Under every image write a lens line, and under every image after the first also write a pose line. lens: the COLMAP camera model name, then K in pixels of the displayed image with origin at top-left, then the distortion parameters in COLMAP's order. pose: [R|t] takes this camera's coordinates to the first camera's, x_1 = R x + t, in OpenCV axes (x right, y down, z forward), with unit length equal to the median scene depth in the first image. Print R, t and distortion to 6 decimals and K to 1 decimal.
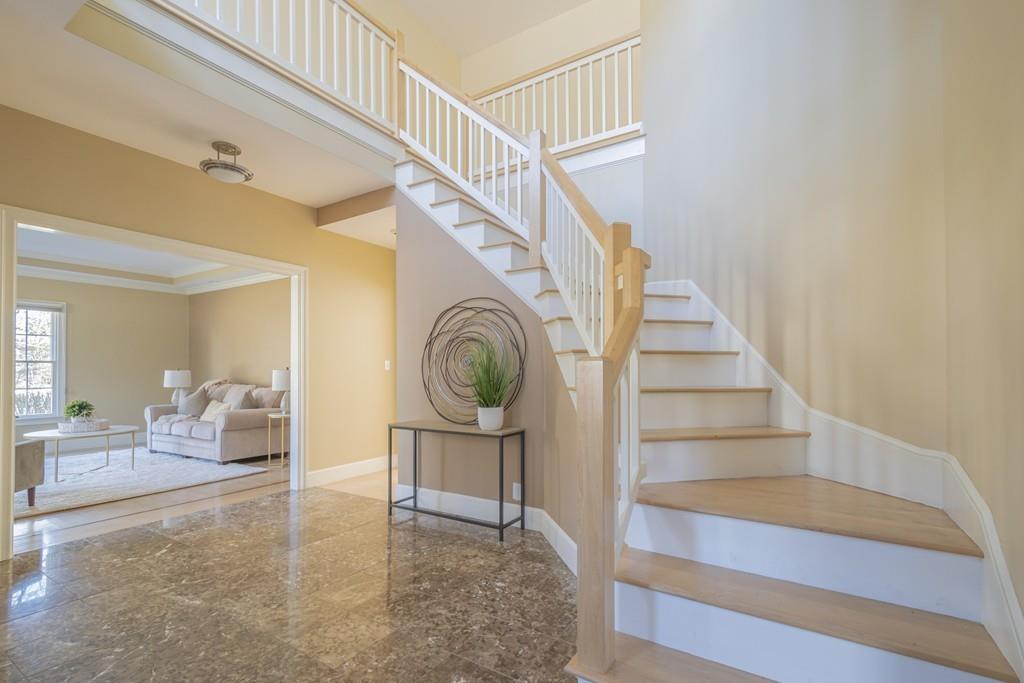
lens RADIAL K [[458.3, 0, 515.2], [0, 458.3, 368.4], [0, 0, 1]] dist [0.003874, 0.000336]
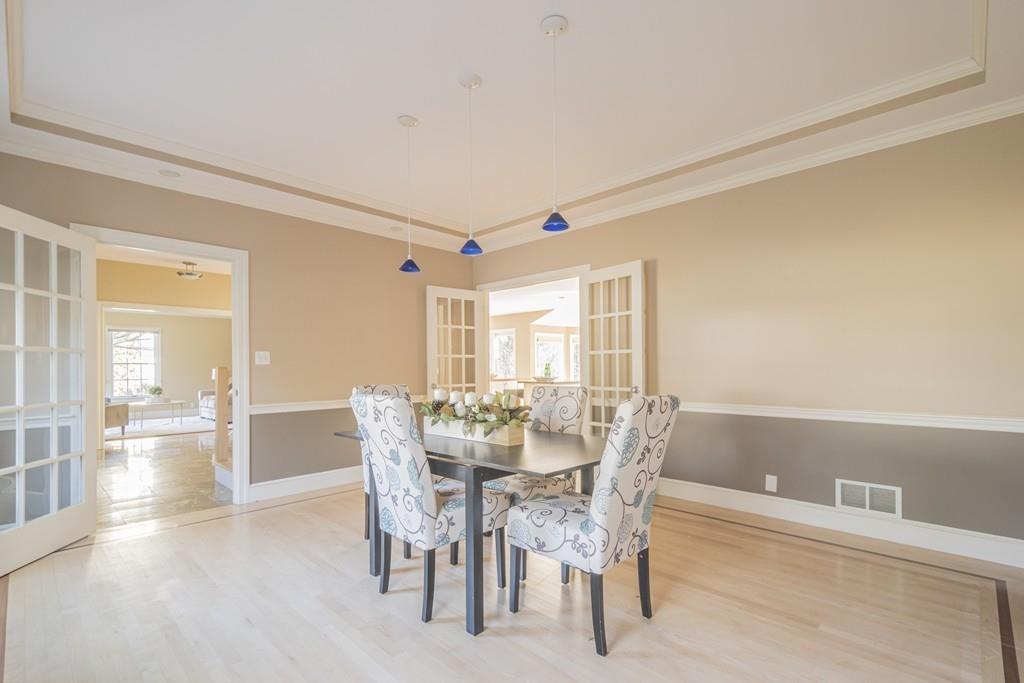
lens RADIAL K [[468.0, 0, 516.6], [0, 468.0, 362.2], [0, 0, 1]] dist [-0.003079, -0.000357]
pose [[0.977213, -0.008617, -0.212088, 0.694801], [0.007911, 0.999960, -0.004176, -0.003921], [0.212115, 0.002403, 0.977242, -0.417457]]
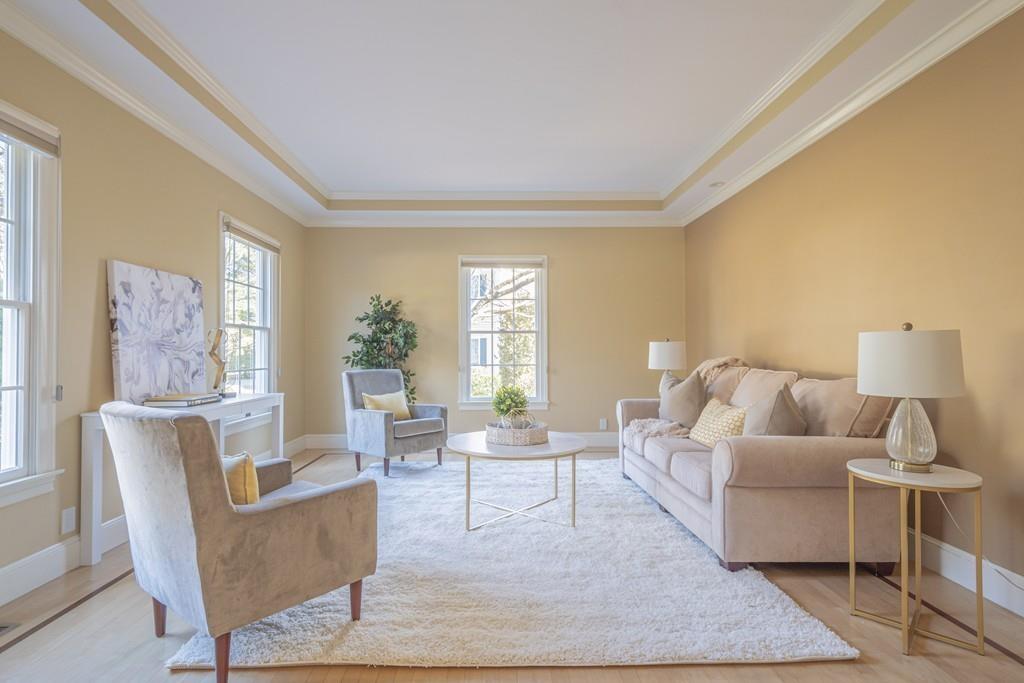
lens RADIAL K [[501.8, 0, 512.8], [0, 501.8, 341.3], [0, 0, 1]] dist [0.000854, 0.000163]
pose [[0.547254, -0.010630, -0.836899, -0.322928], [0.002874, 0.999937, -0.010821, 0.011704], [0.836962, 0.003517, 0.547250, 0.524668]]
